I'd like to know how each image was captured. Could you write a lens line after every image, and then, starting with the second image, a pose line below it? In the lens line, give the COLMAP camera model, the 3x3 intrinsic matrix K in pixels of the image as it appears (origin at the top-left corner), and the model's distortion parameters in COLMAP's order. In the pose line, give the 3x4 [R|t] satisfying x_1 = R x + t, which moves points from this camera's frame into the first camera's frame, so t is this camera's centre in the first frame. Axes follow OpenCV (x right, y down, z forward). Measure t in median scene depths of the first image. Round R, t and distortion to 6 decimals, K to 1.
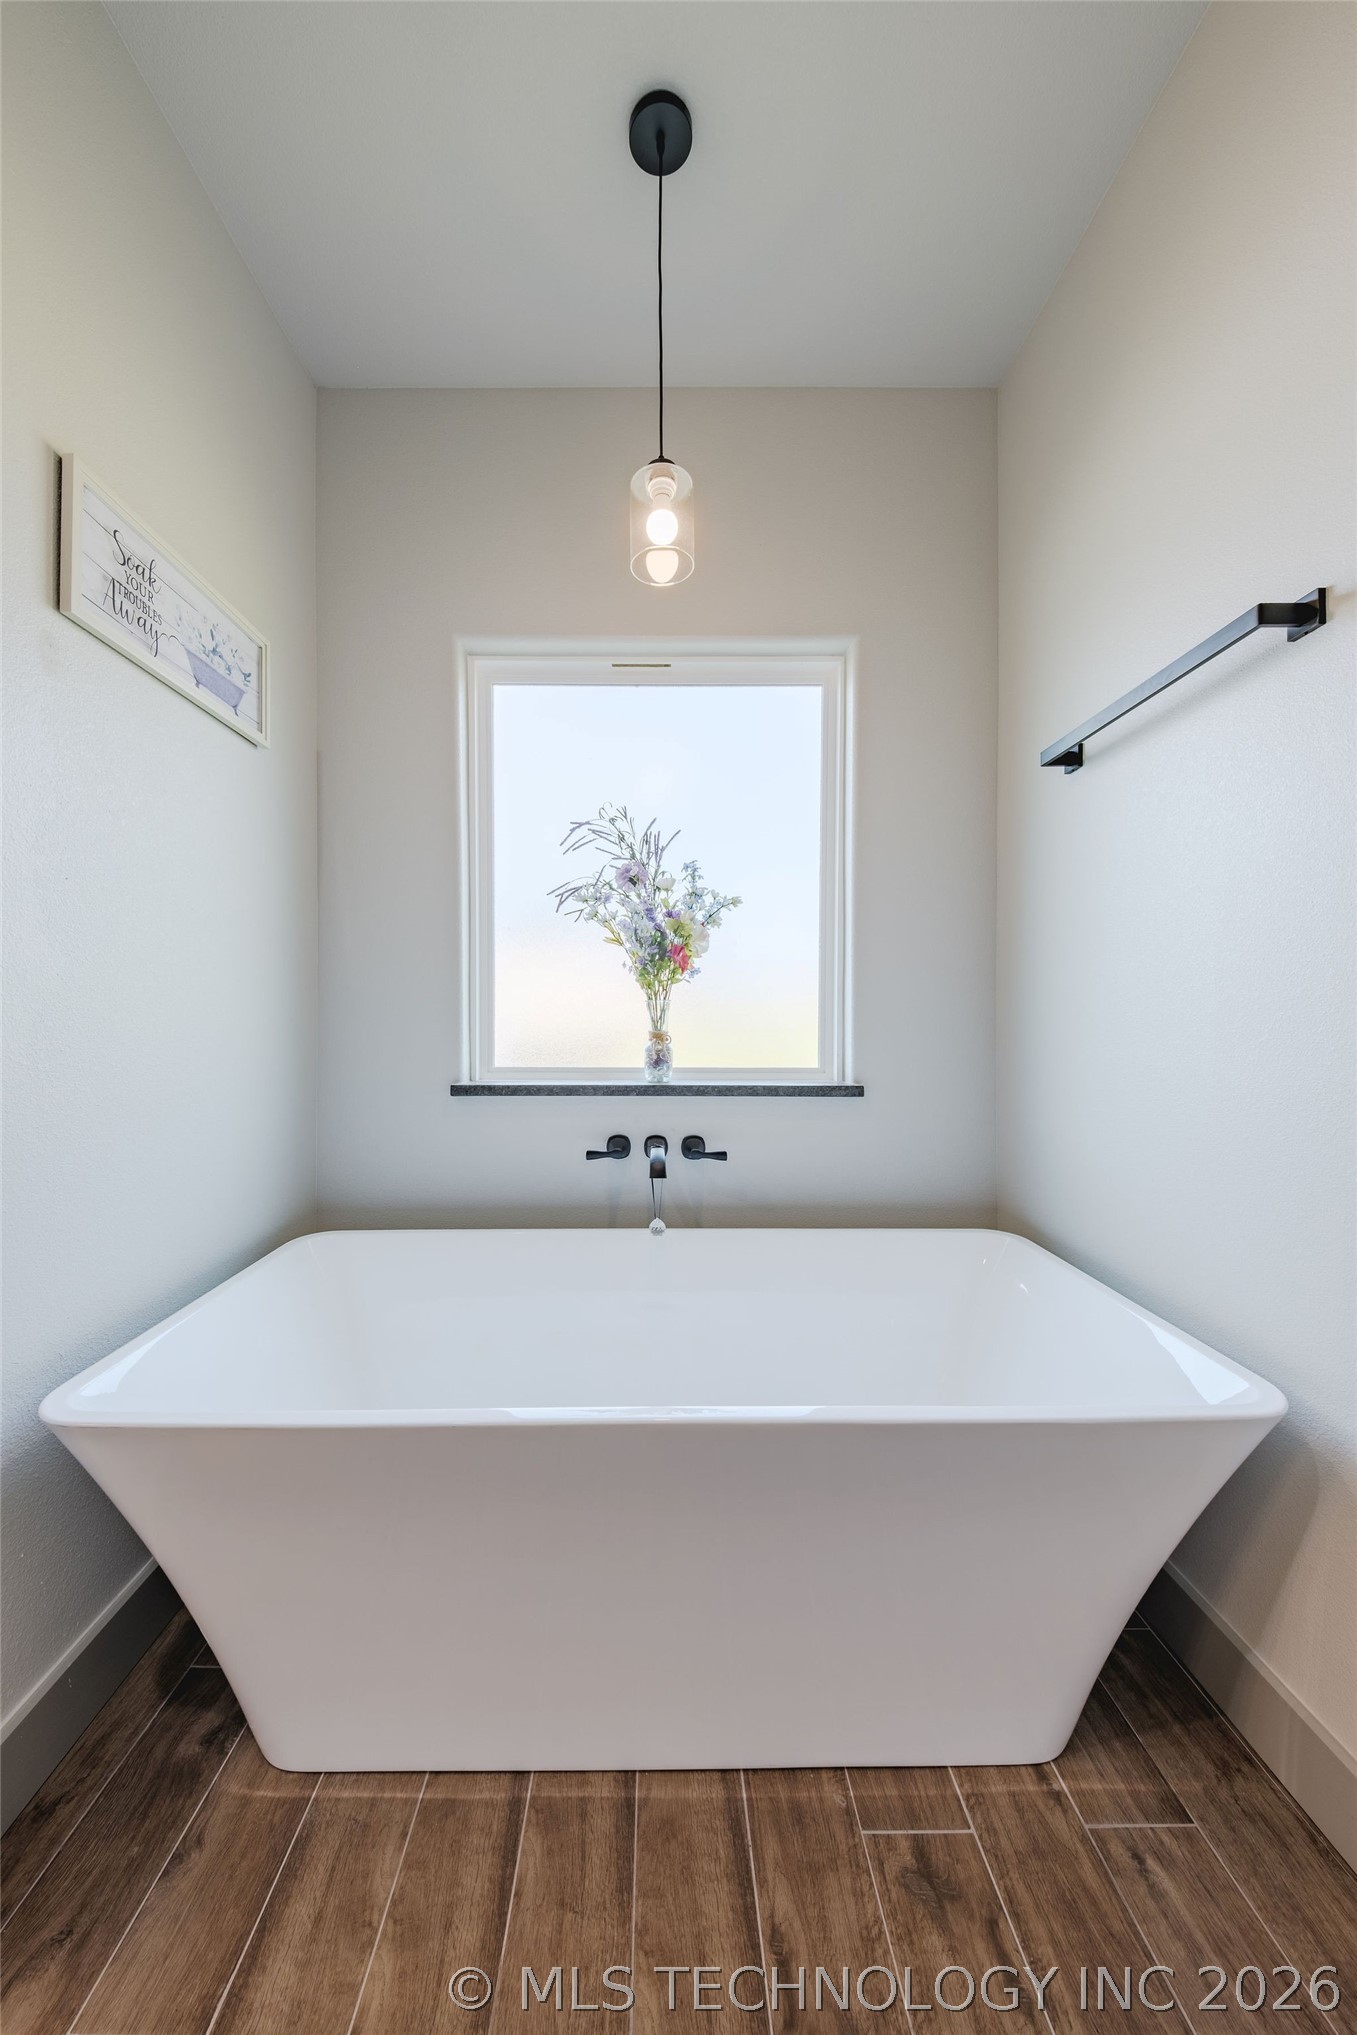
lens RADIAL K [[722.0, 0, 658.0], [0, 722.0, 1024.9], [0, 0, 1]] dist [0.046531, -0.017253]
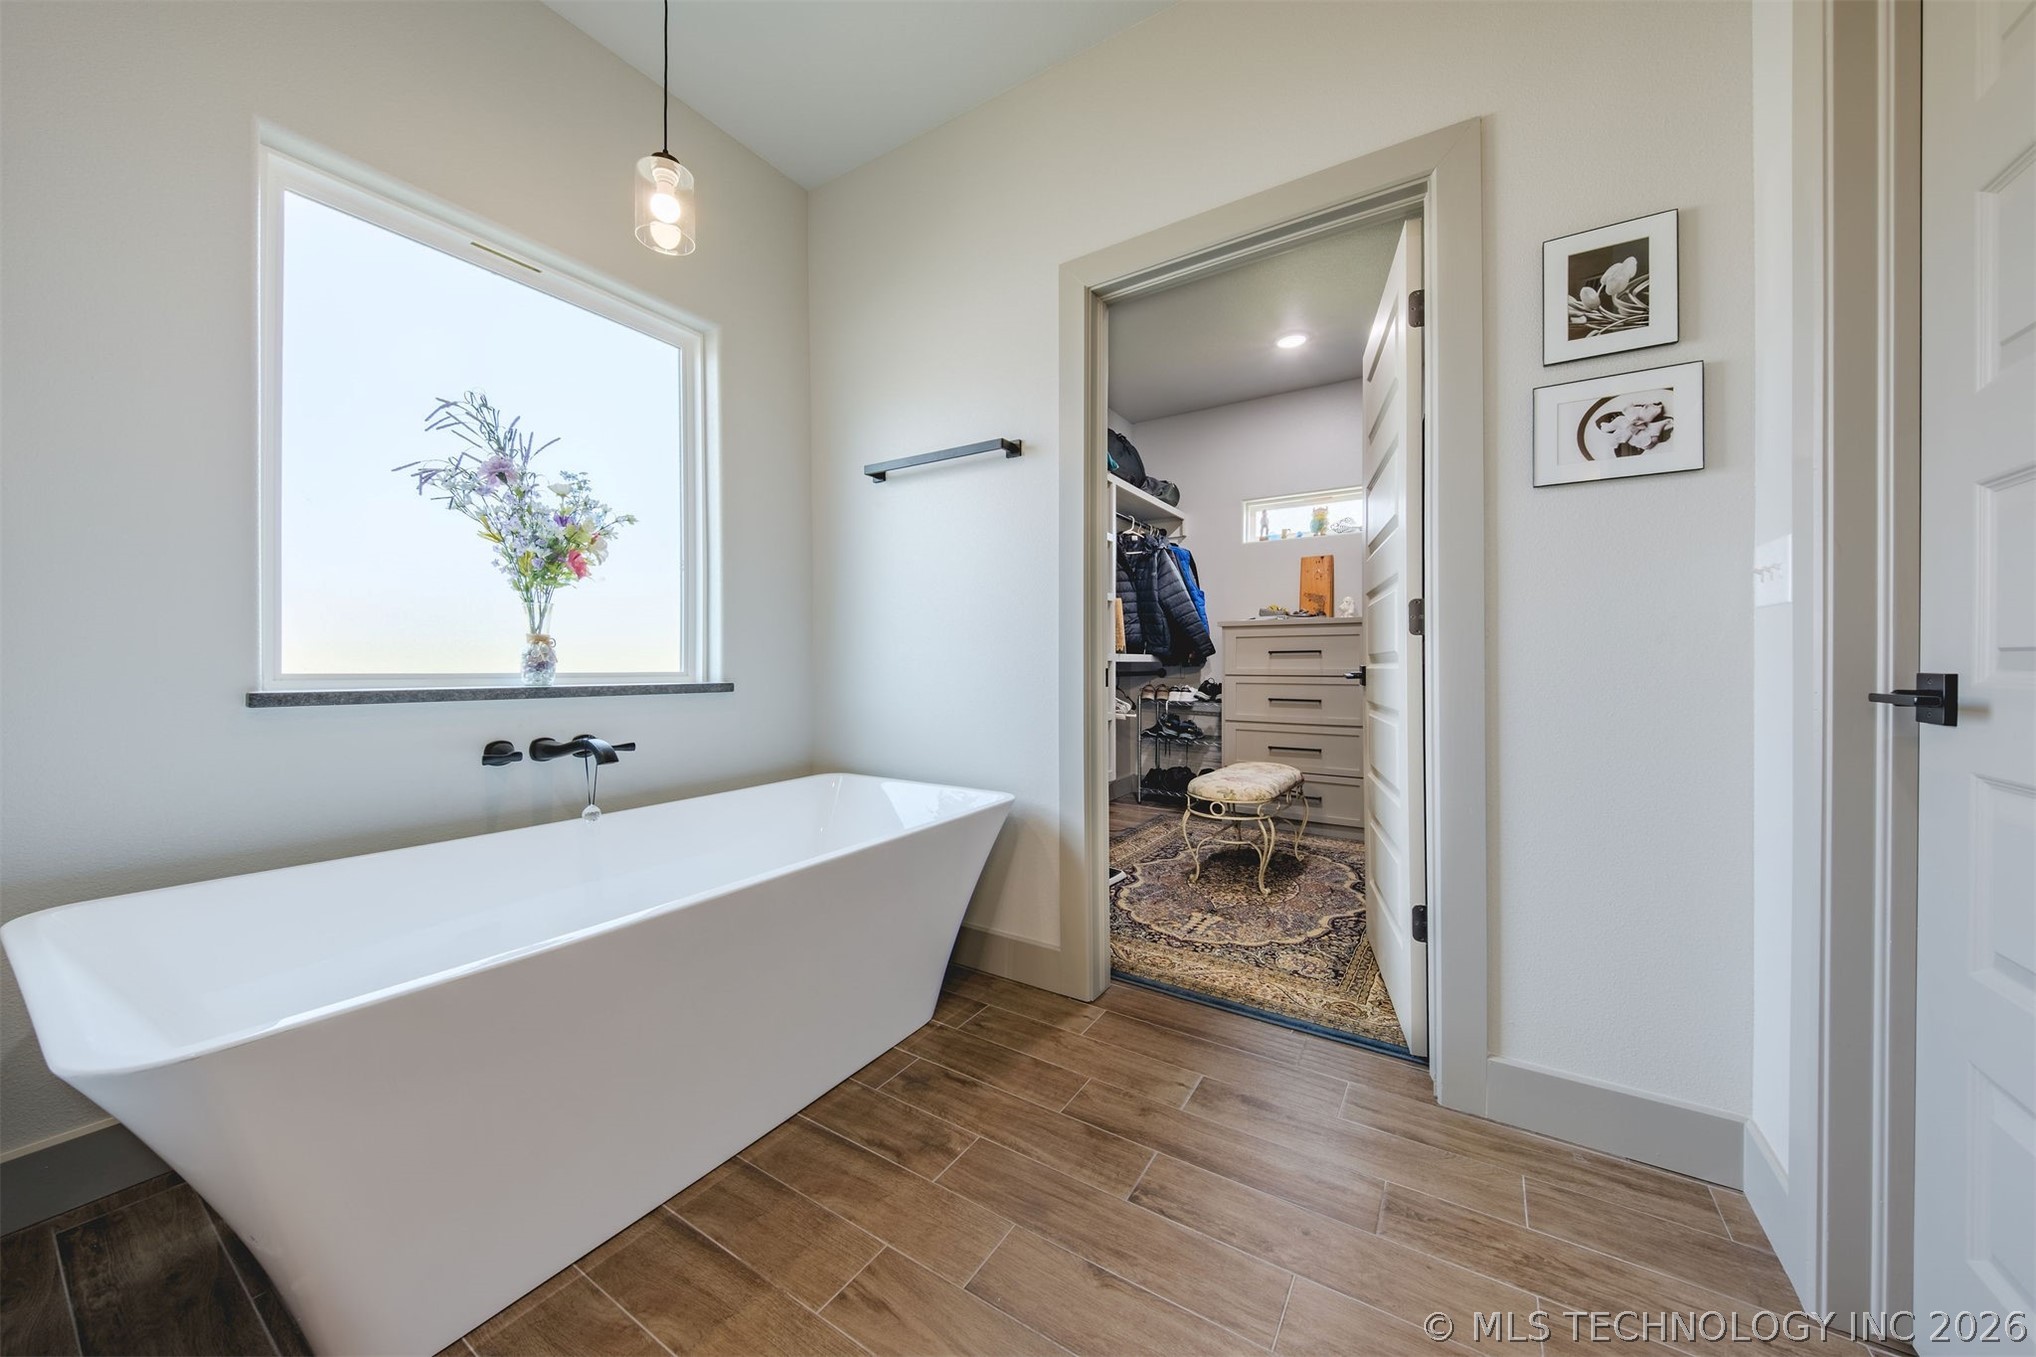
lens RADIAL K [[722.3, 0, 993.5], [0, 722.3, 665.9], [0, 0, 1]] dist [0.046531, -0.017253]
pose [[0.559349, 0.004989, 0.828917, -0.502486], [0.001293, 0.999975, -0.006891, 0.061803], [-0.828931, 0.004926, 0.559329, -0.089102]]
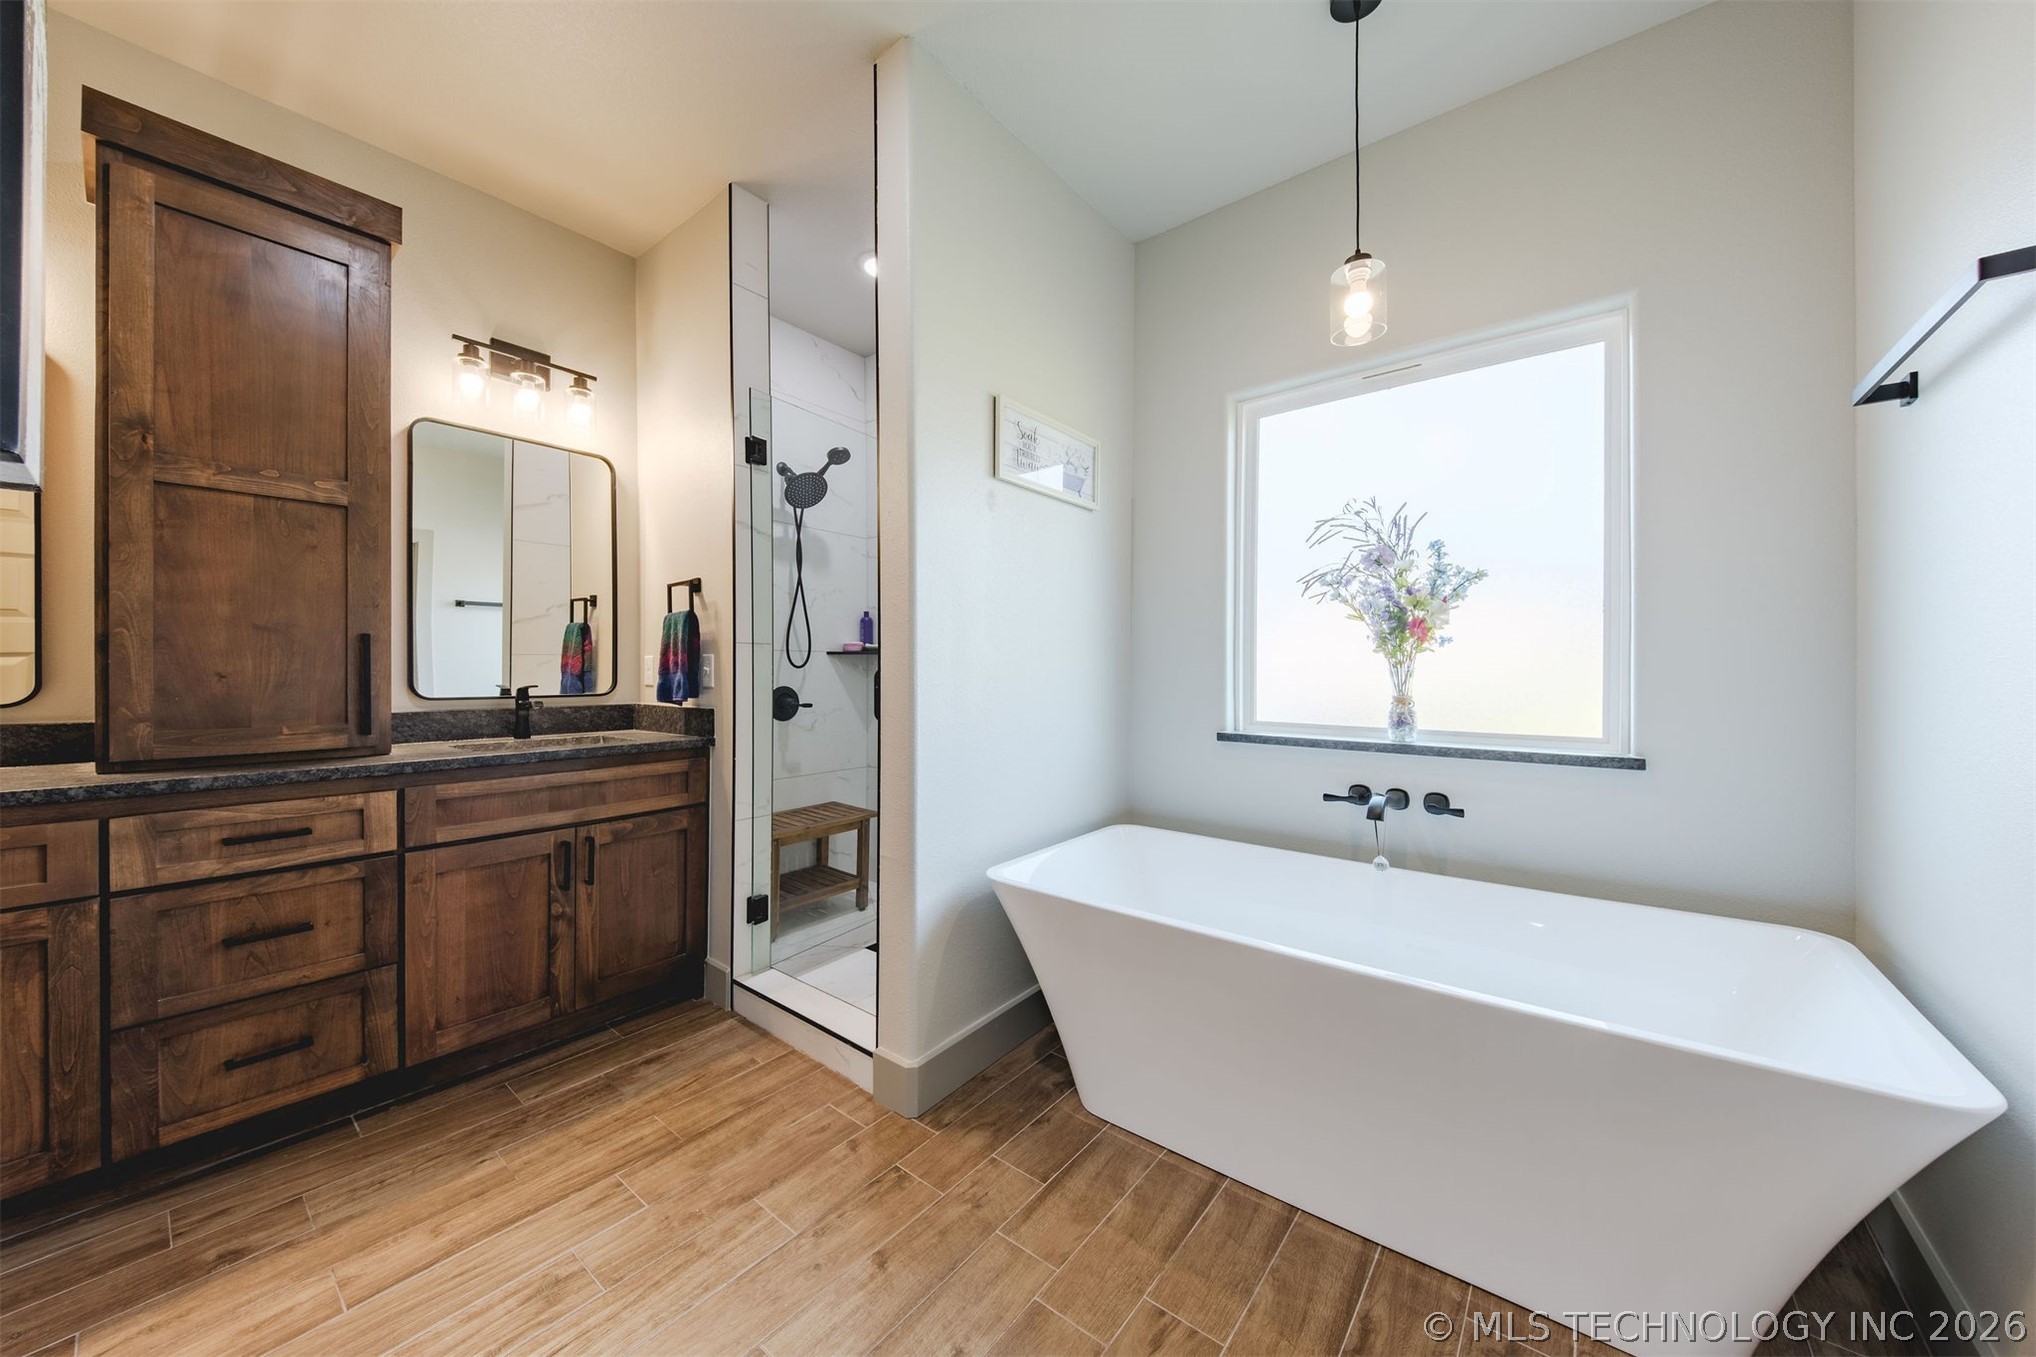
lens RADIAL K [[722.3, 0, 993.5], [0, 722.3, 665.9], [0, 0, 1]] dist [0.046531, -0.017253]
pose [[0.771411, -0.003671, -0.636327, 0.241768], [-0.007887, 0.999851, -0.015328, -0.015239], [0.636289, 0.016843, 0.771267, -0.283519]]
